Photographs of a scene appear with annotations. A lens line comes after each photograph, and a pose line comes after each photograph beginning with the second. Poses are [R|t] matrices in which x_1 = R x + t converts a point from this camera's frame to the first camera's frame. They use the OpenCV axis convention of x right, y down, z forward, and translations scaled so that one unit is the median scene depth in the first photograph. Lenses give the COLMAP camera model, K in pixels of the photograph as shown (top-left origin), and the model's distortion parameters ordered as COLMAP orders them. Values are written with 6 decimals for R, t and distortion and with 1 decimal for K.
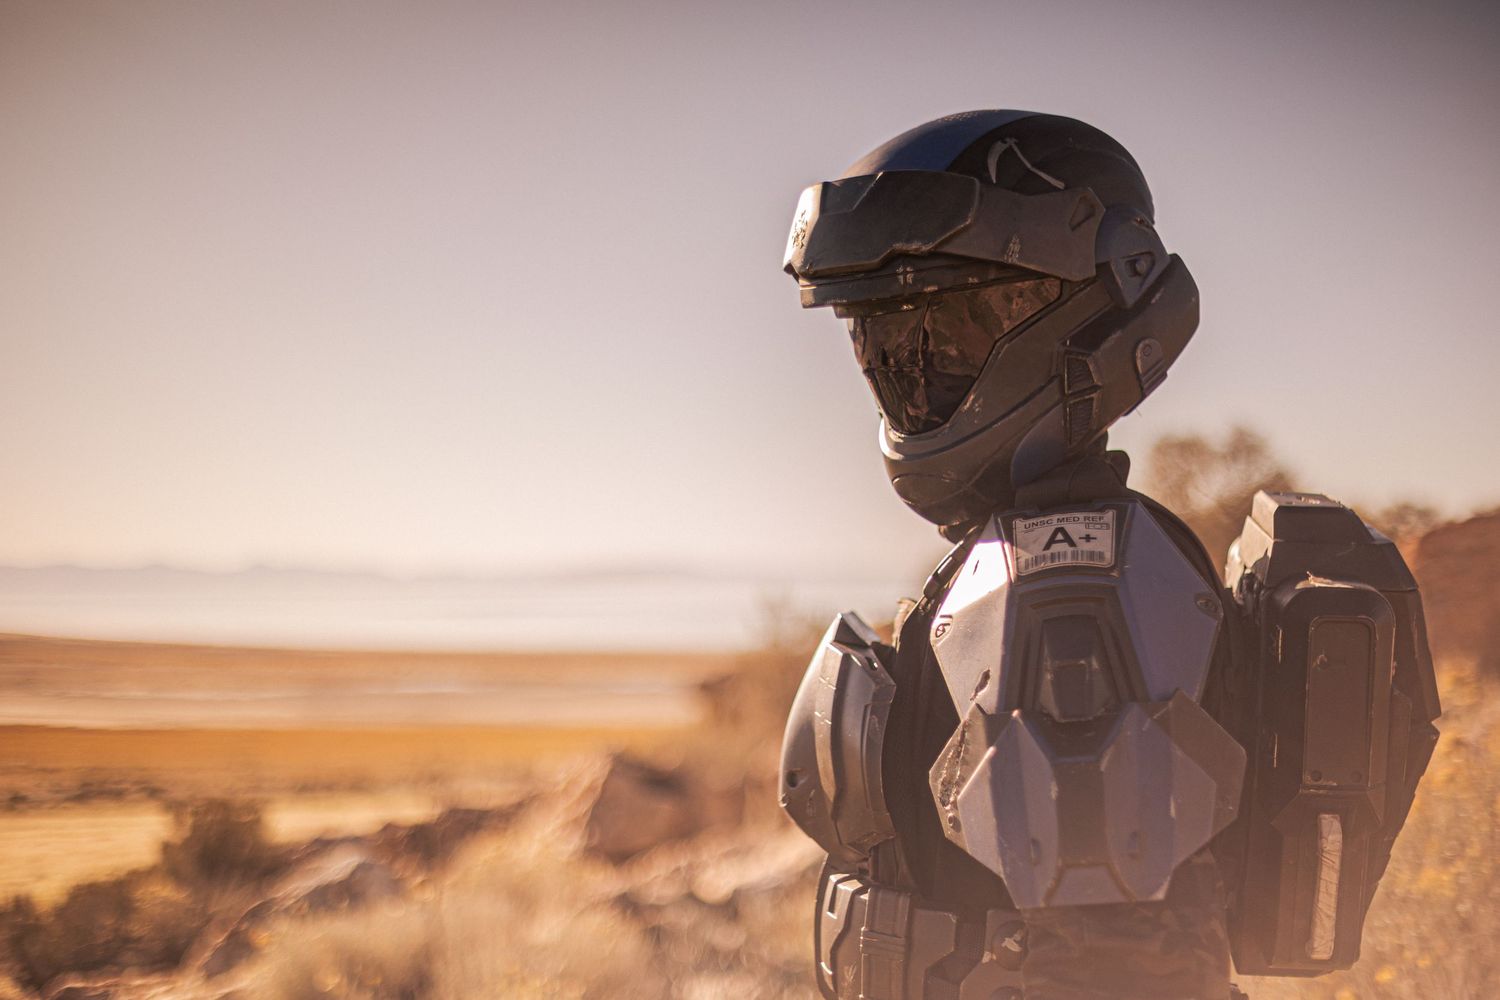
lens RADIAL K [[2405.3, 0, 722.0], [0, 2405.3, 474.2], [0, 0, 1]] dist [-0.058540, 0.189936]
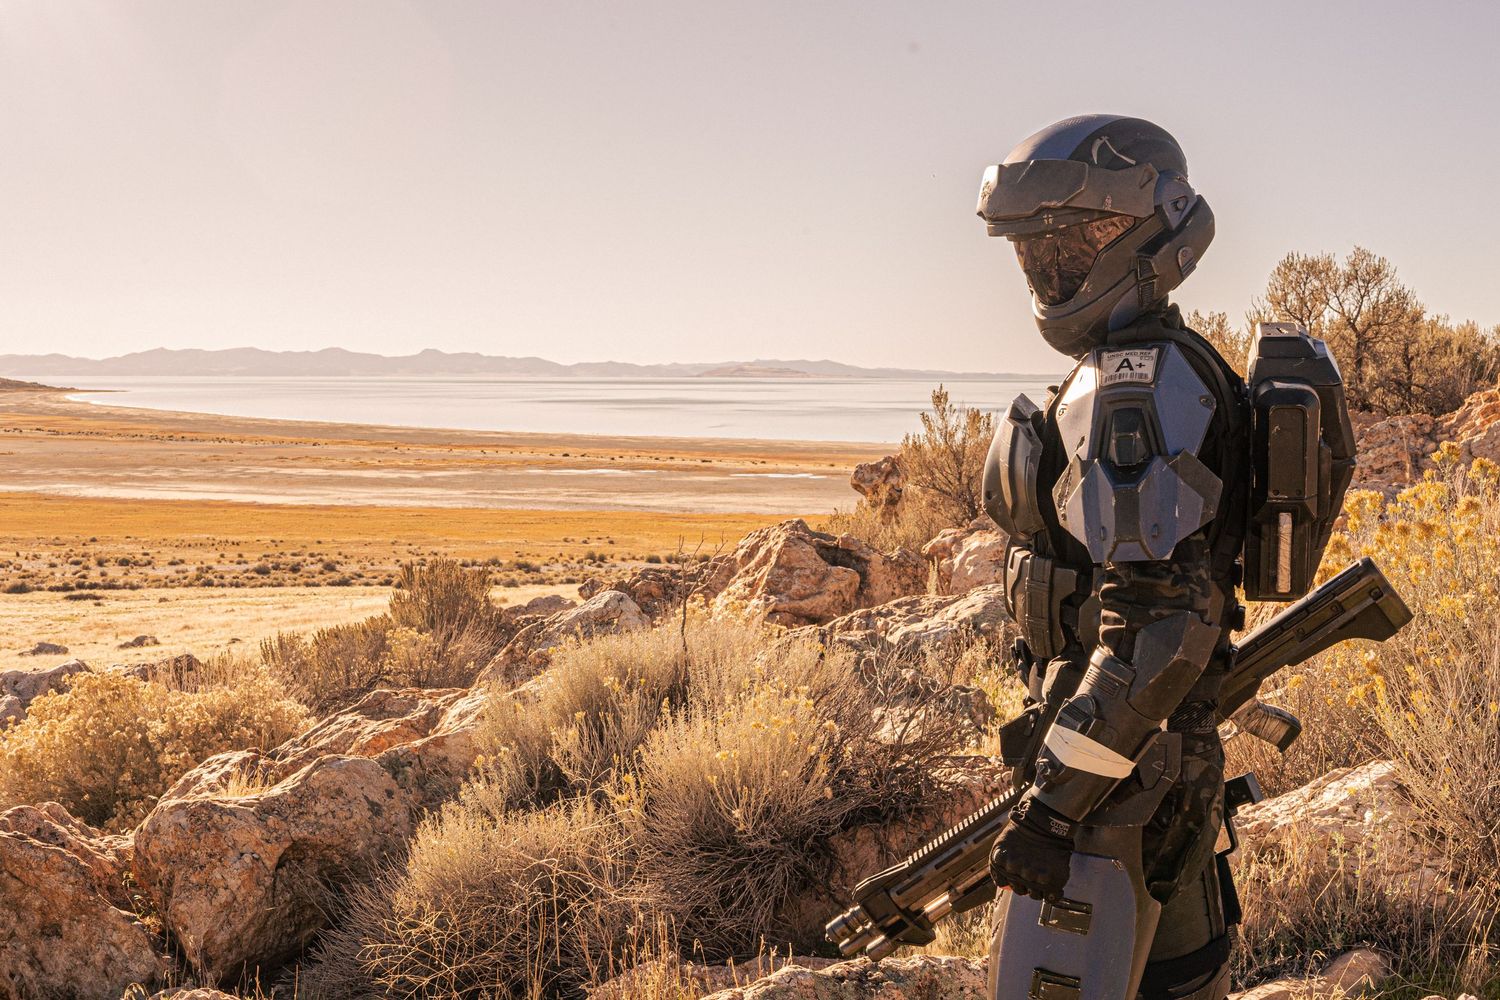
lens RADIAL K [[2223.4, 0, 750.0], [0, 2223.4, 500.0], [0, 0, 1]] dist [-0.058263, -0.028172]
pose [[0.991957, -0.005569, -0.126456, 0.068842], [0.022573, 0.990801, 0.133434, -0.103105], [0.124549, -0.135215, 0.982957, -0.712355]]
